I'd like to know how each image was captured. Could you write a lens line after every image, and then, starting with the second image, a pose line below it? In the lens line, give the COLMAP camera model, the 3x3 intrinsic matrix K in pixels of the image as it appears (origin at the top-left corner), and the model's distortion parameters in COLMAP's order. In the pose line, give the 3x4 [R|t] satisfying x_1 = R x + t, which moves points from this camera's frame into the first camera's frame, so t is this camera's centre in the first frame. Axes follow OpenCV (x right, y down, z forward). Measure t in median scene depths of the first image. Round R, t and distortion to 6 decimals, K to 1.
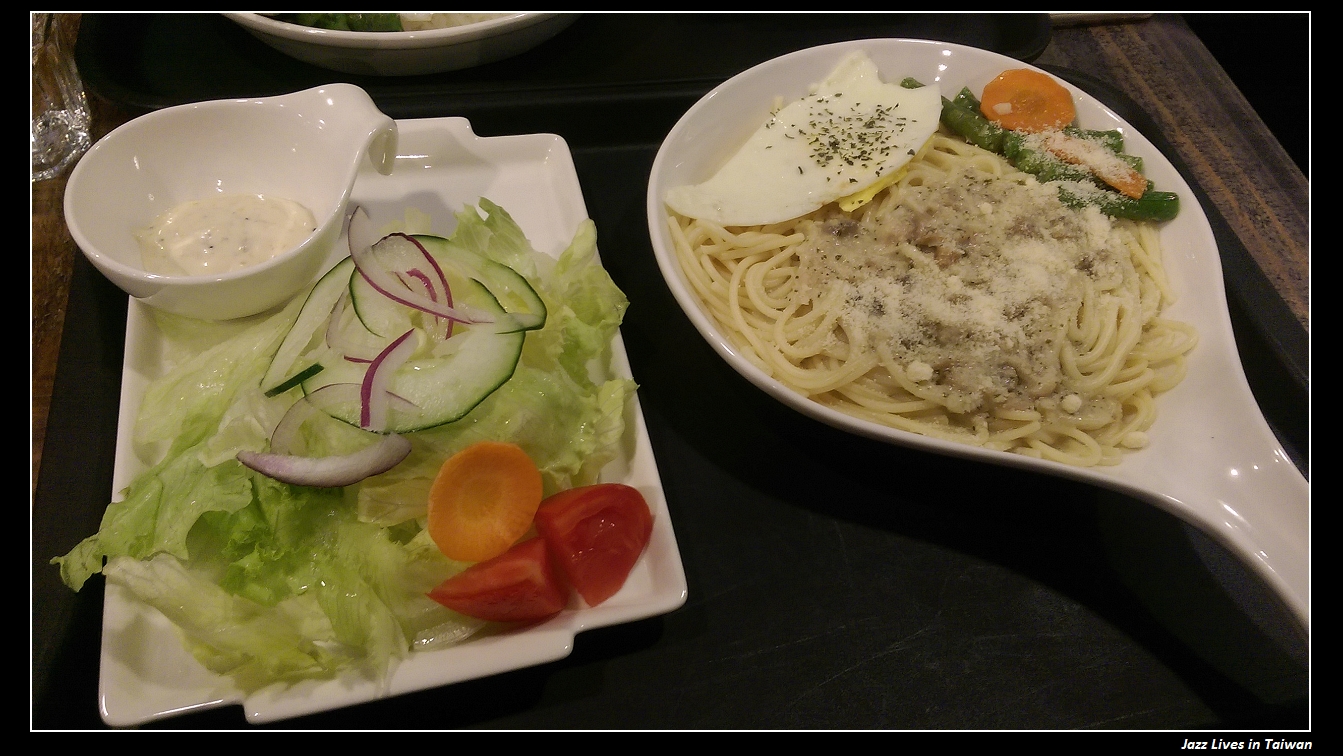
lens RADIAL K [[965.2, 0, 672.7], [0, 965.2, 352.8], [0, 0, 1]] dist [0.098462, -0.171036]
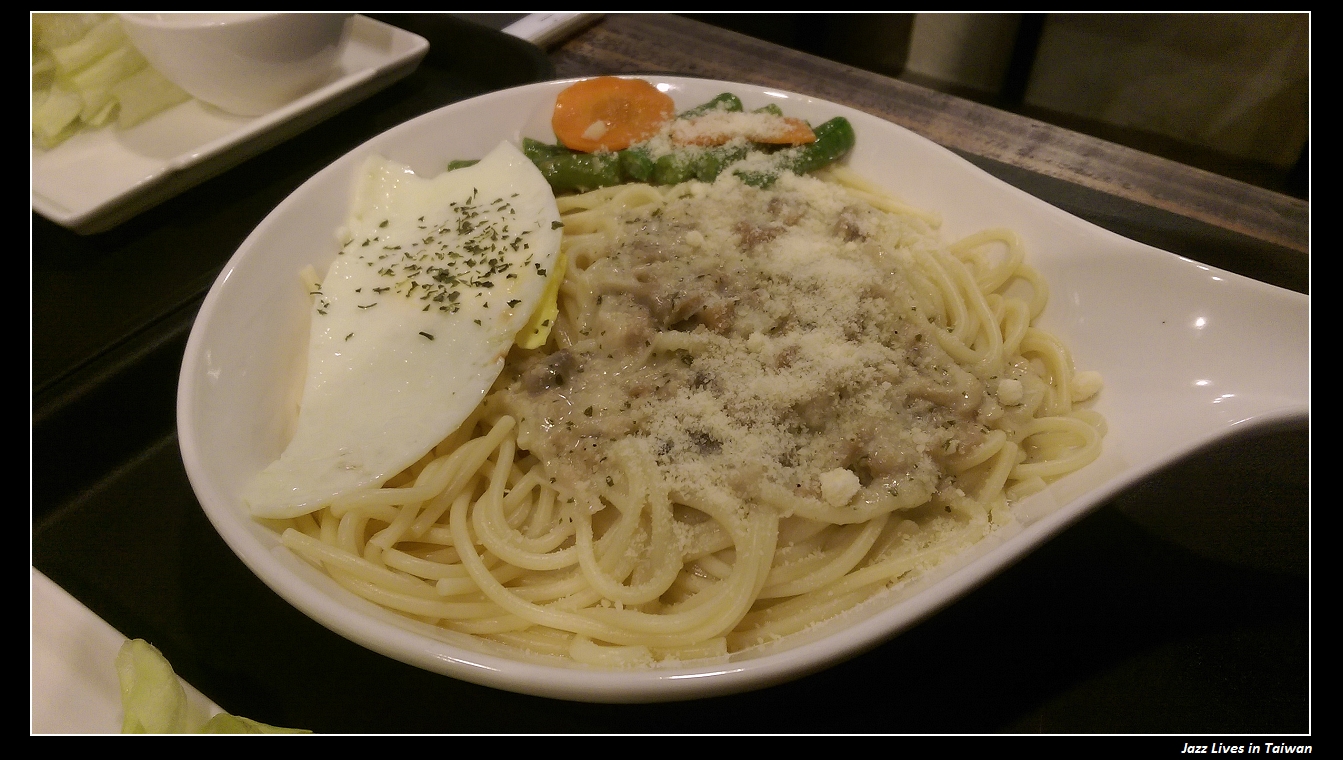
lens RADIAL K [[965.2, 0, 672.7], [0, 965.2, 354.8], [0, 0, 1]] dist [0.098462, -0.171036]
pose [[0.715675, -0.526070, 0.459413, -0.041891], [0.592663, 0.805450, -0.000940, -0.092028], [-0.369539, 0.272950, 0.888223, 0.433142]]
